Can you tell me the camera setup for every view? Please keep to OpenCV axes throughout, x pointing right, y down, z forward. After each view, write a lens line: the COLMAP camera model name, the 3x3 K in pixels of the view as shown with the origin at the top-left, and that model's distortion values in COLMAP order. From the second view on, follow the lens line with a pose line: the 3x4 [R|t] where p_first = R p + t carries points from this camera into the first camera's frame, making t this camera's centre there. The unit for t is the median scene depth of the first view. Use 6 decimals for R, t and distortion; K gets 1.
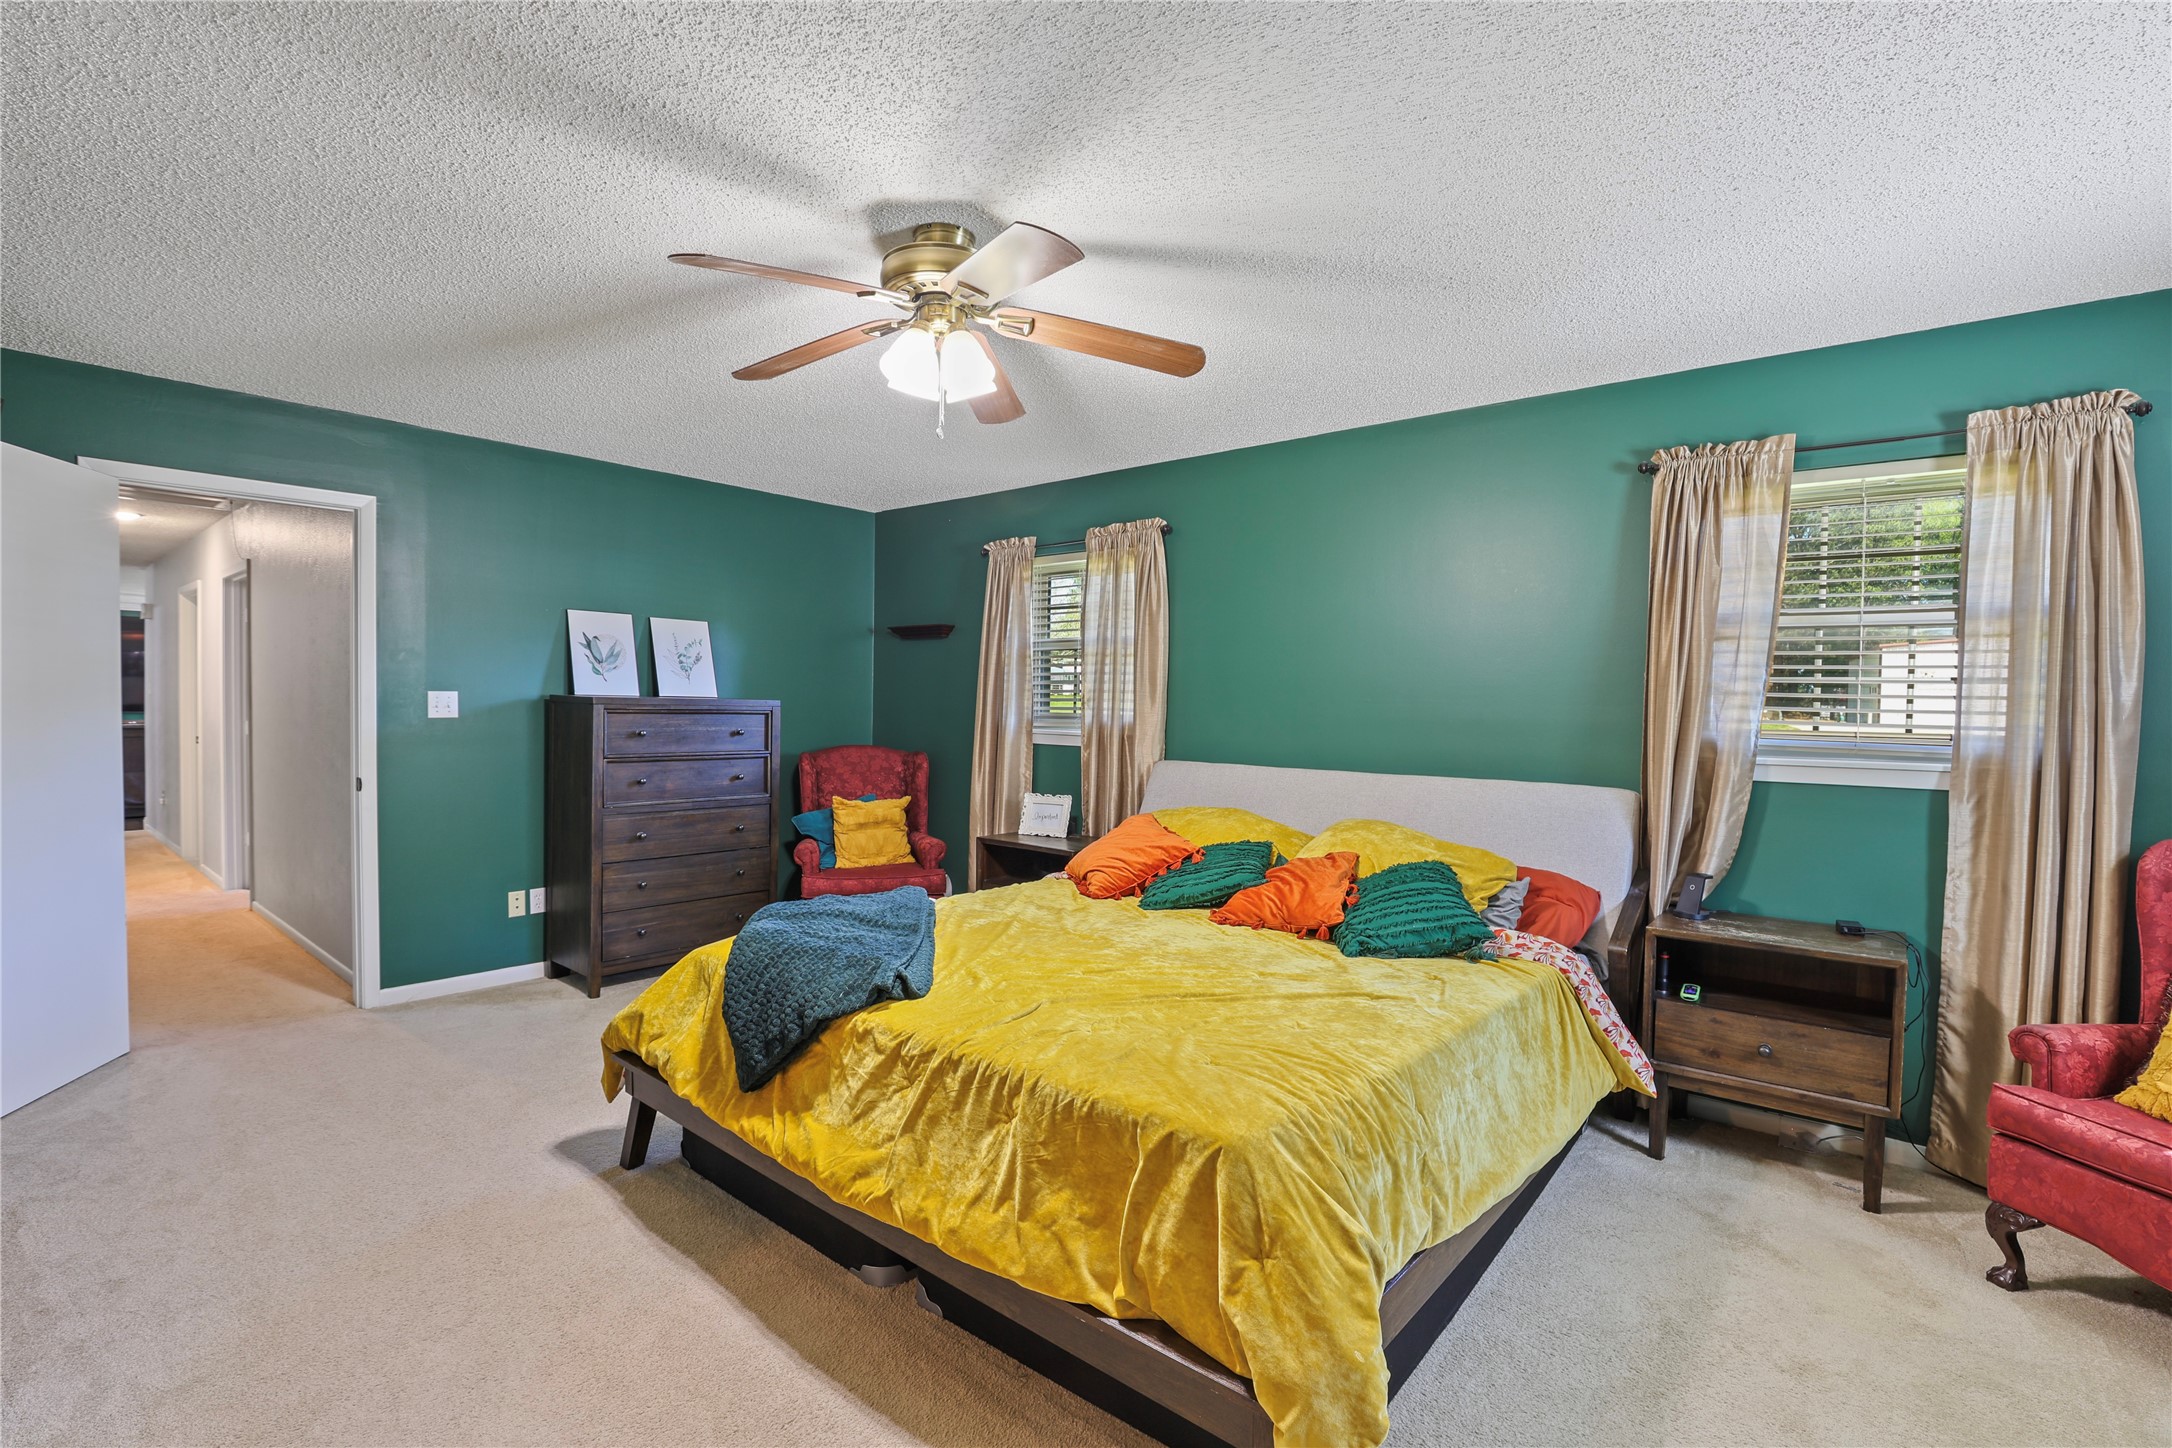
lens RADIAL K [[994.1, 0, 1083.6], [0, 994.1, 731.5], [0, 0, 1]] dist [-0.035554, 0.006117]
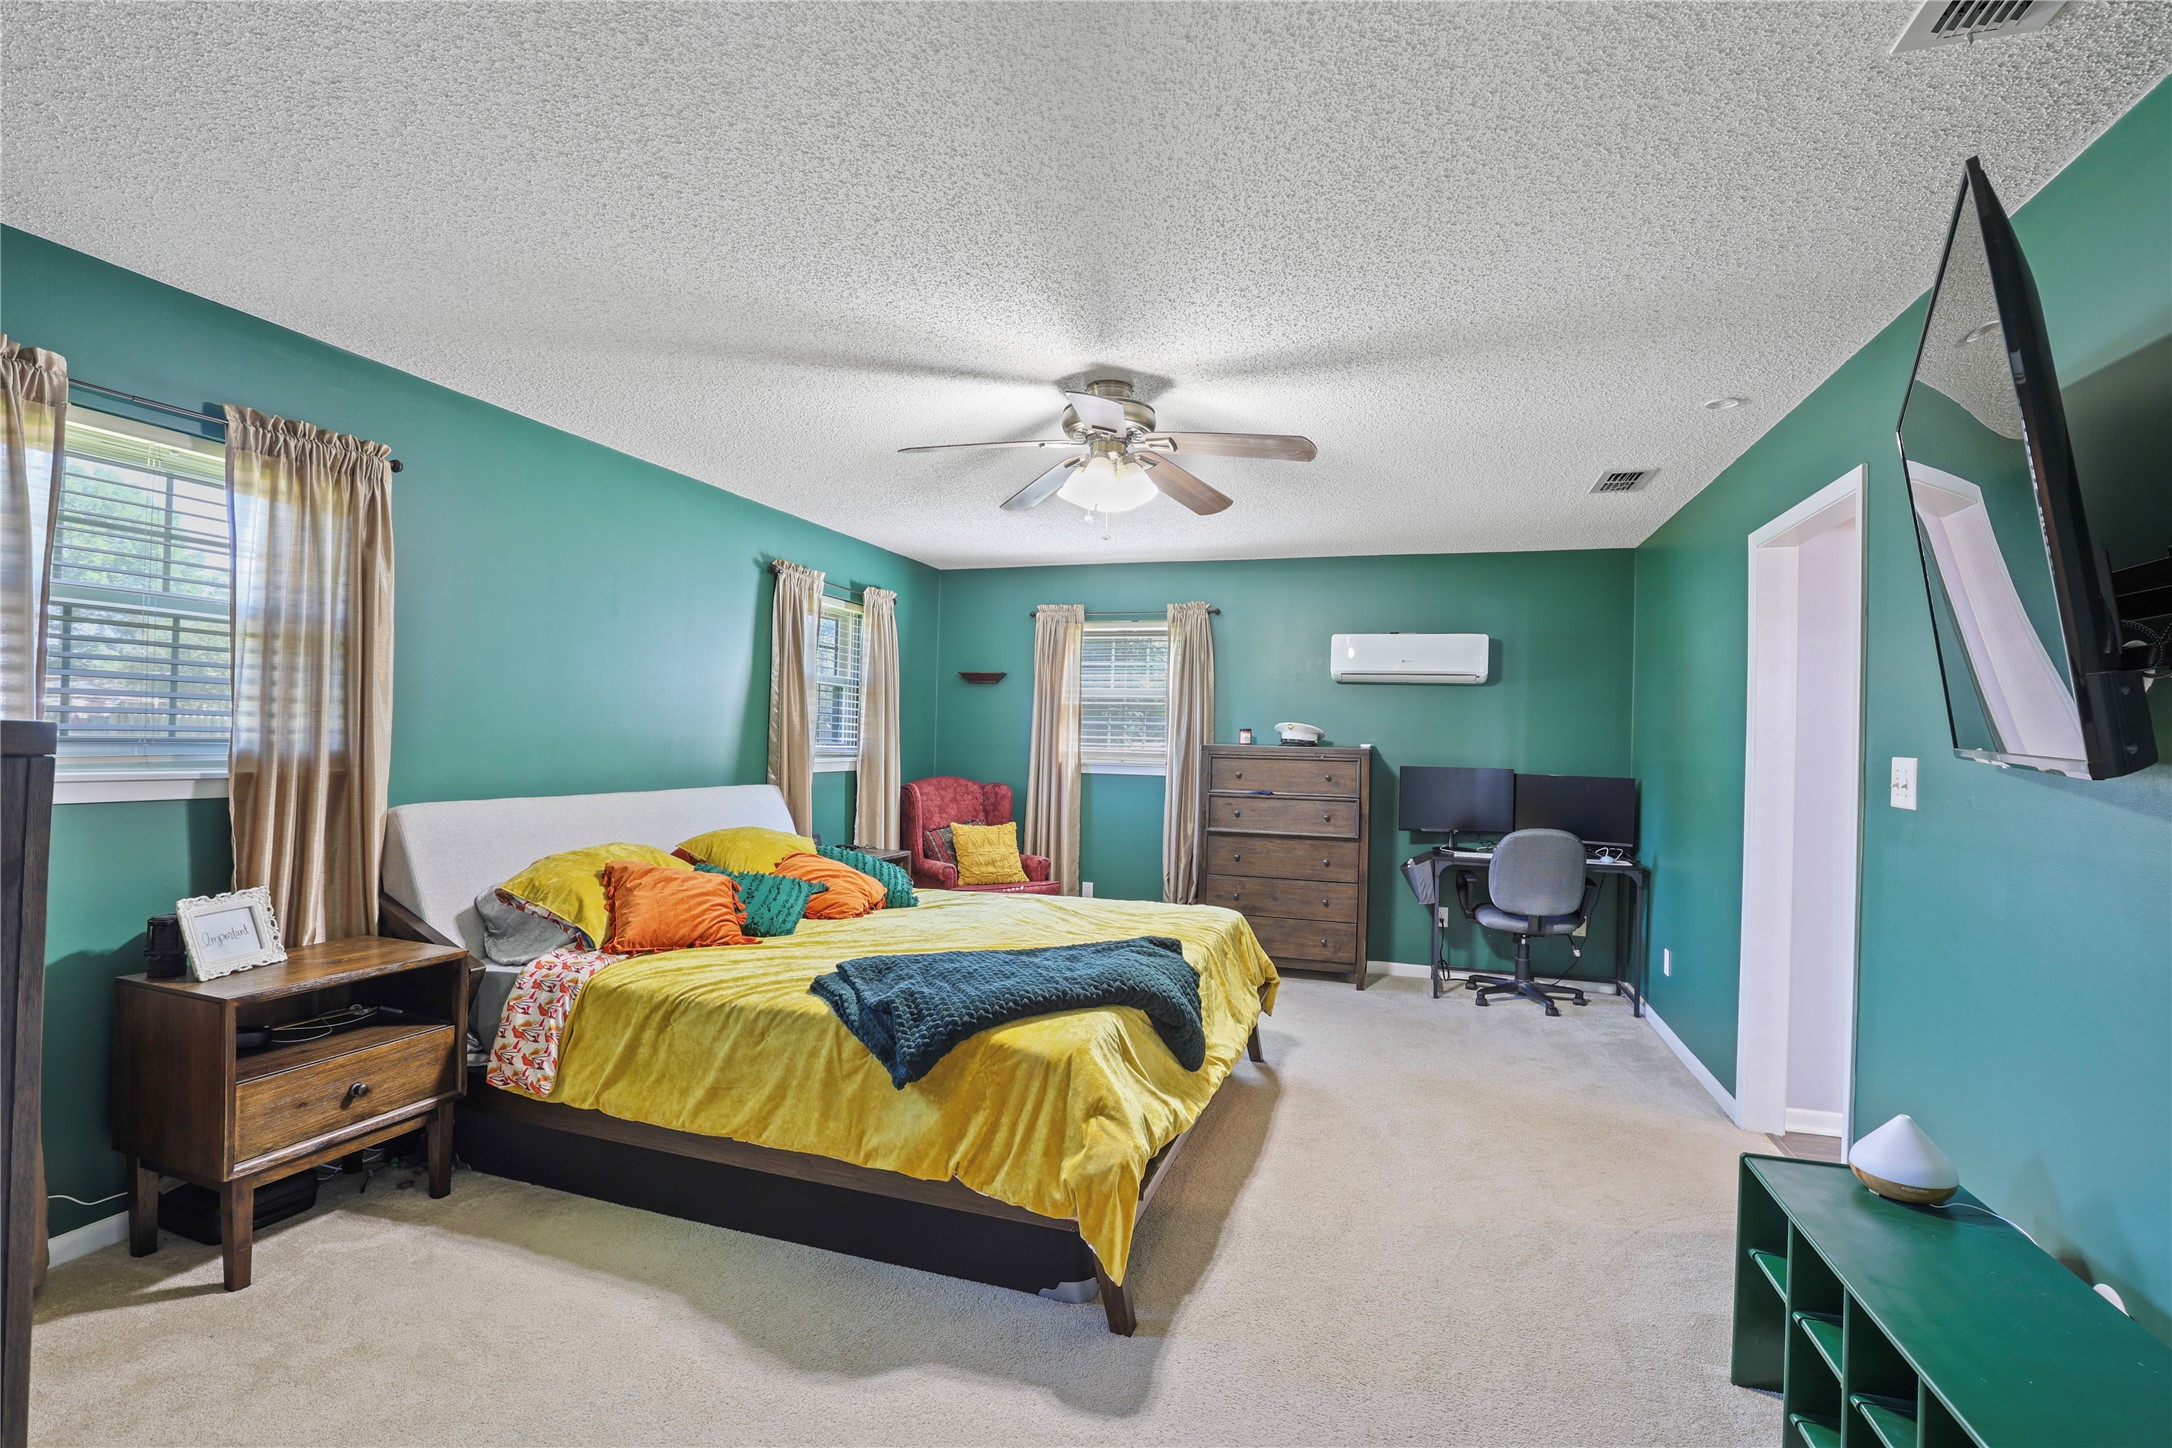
lens RADIAL K [[994.1, 0, 1089.7], [0, 994.1, 724.7], [0, 0, 1]] dist [-0.035554, 0.006117]
pose [[-0.376295, -0.008836, 0.926458, -0.691721], [-0.001569, 0.999959, 0.008900, -0.031652], [-0.926499, 0.001895, -0.376293, 0.771926]]
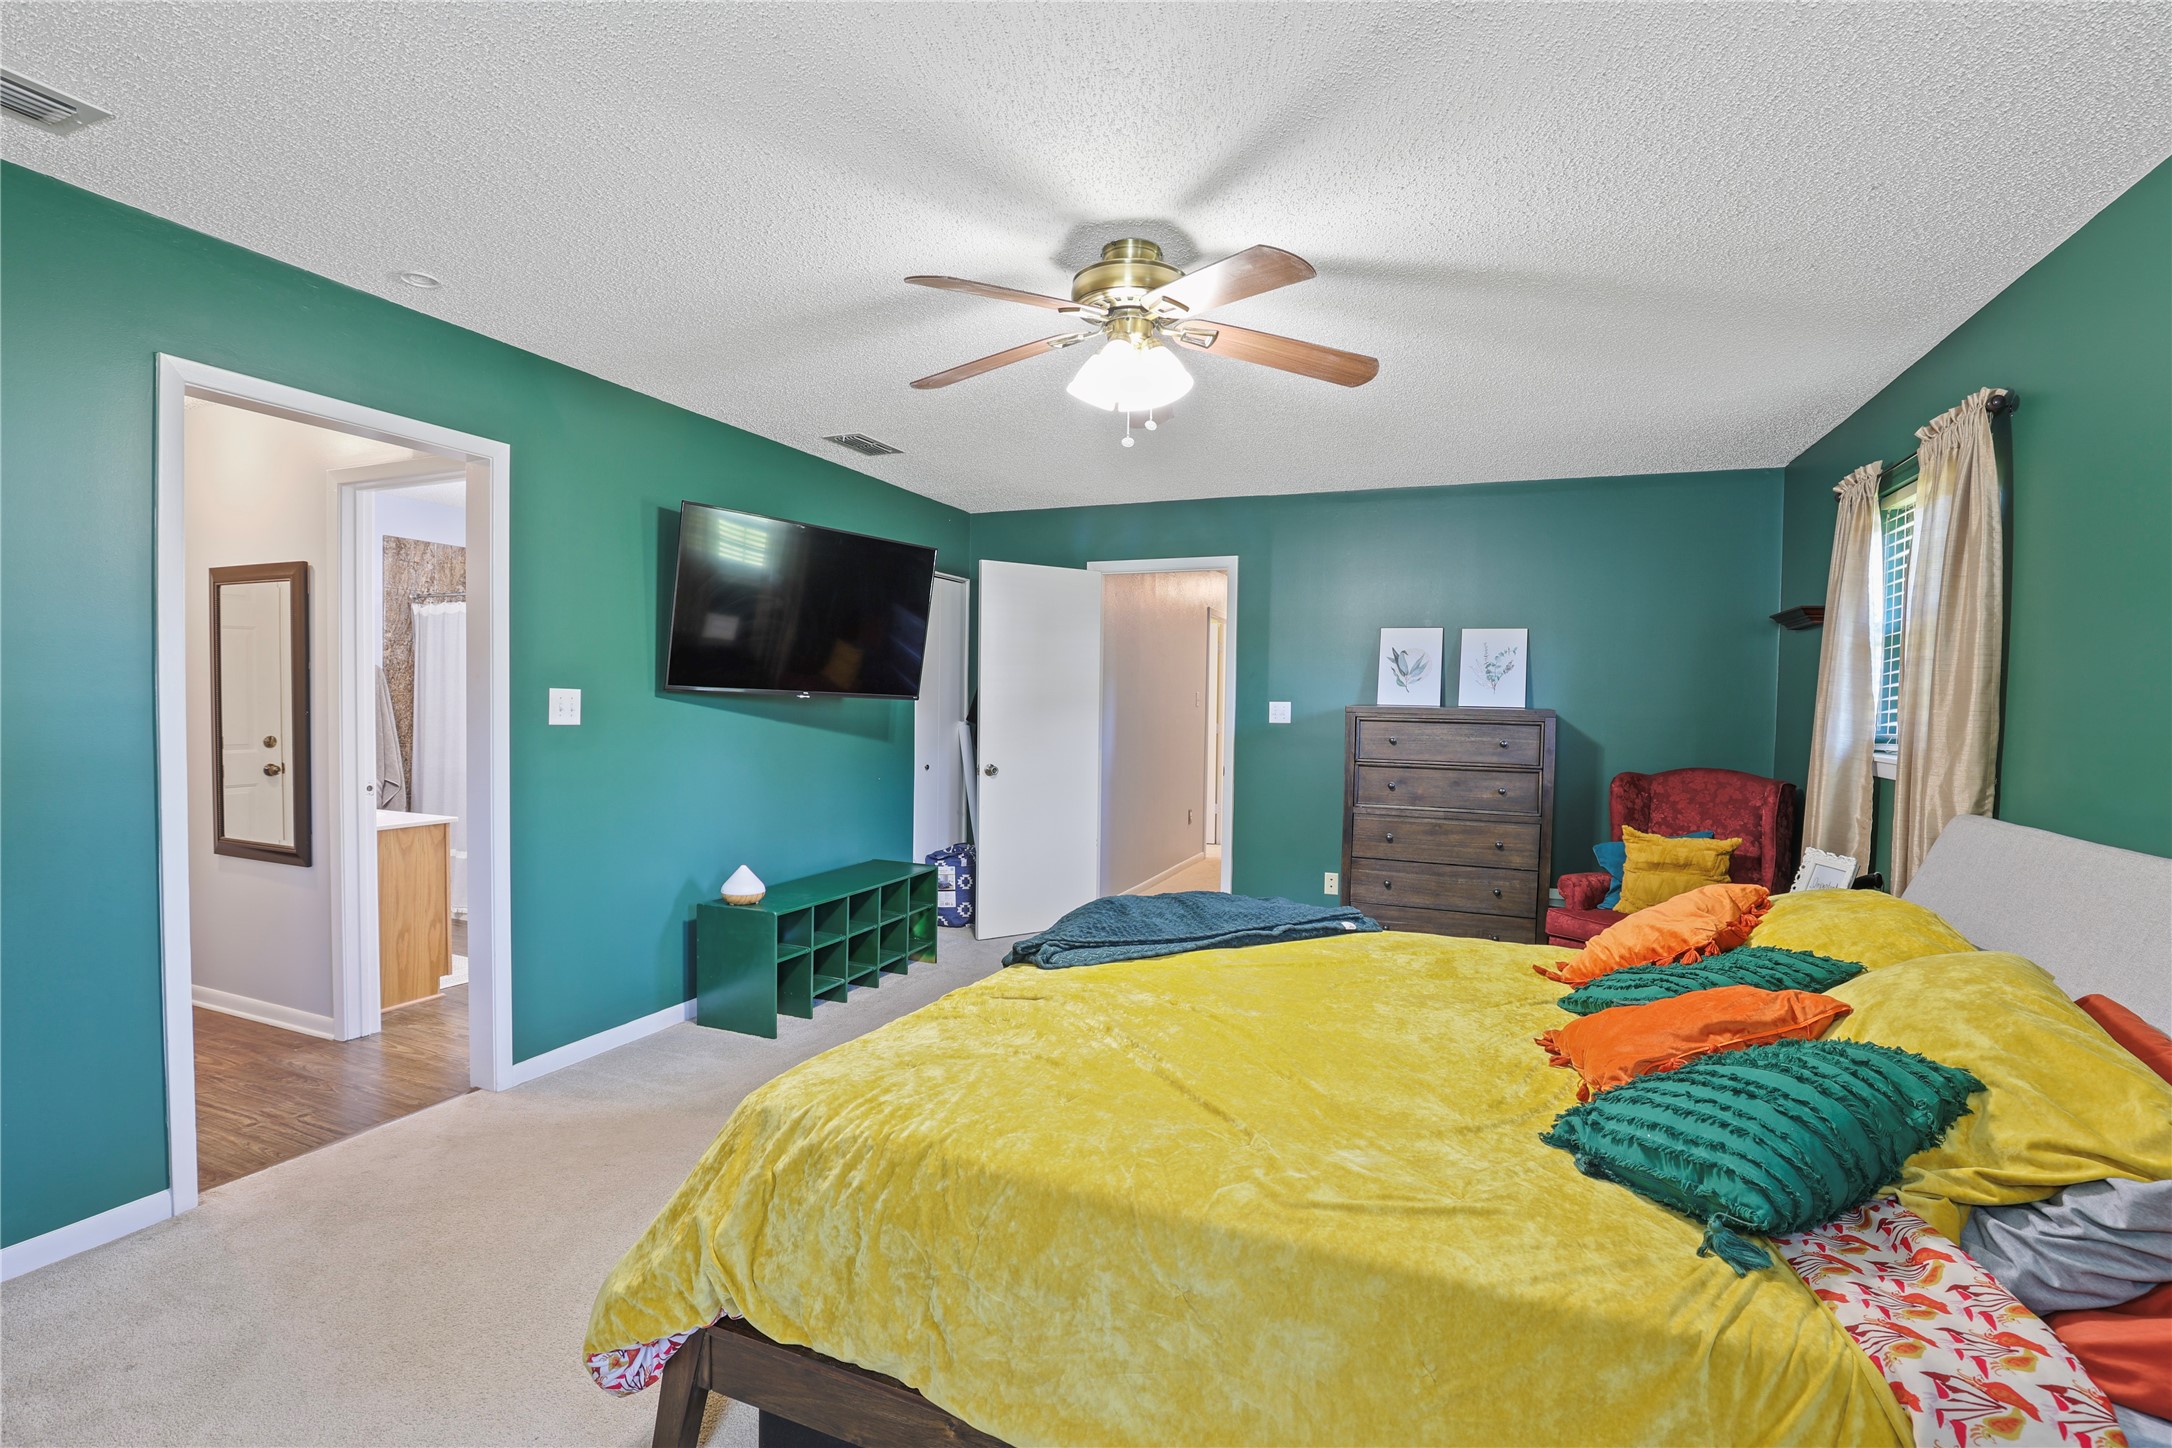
lens RADIAL K [[994.1, 0, 1078.1], [0, 994.1, 734.3], [0, 0, 1]] dist [-0.035554, 0.006117]
pose [[0.301144, 0.021966, -0.953326, 0.431828], [-0.039082, 0.999179, 0.010677, -0.002564], [0.952778, 0.034042, 0.301755, 0.334164]]
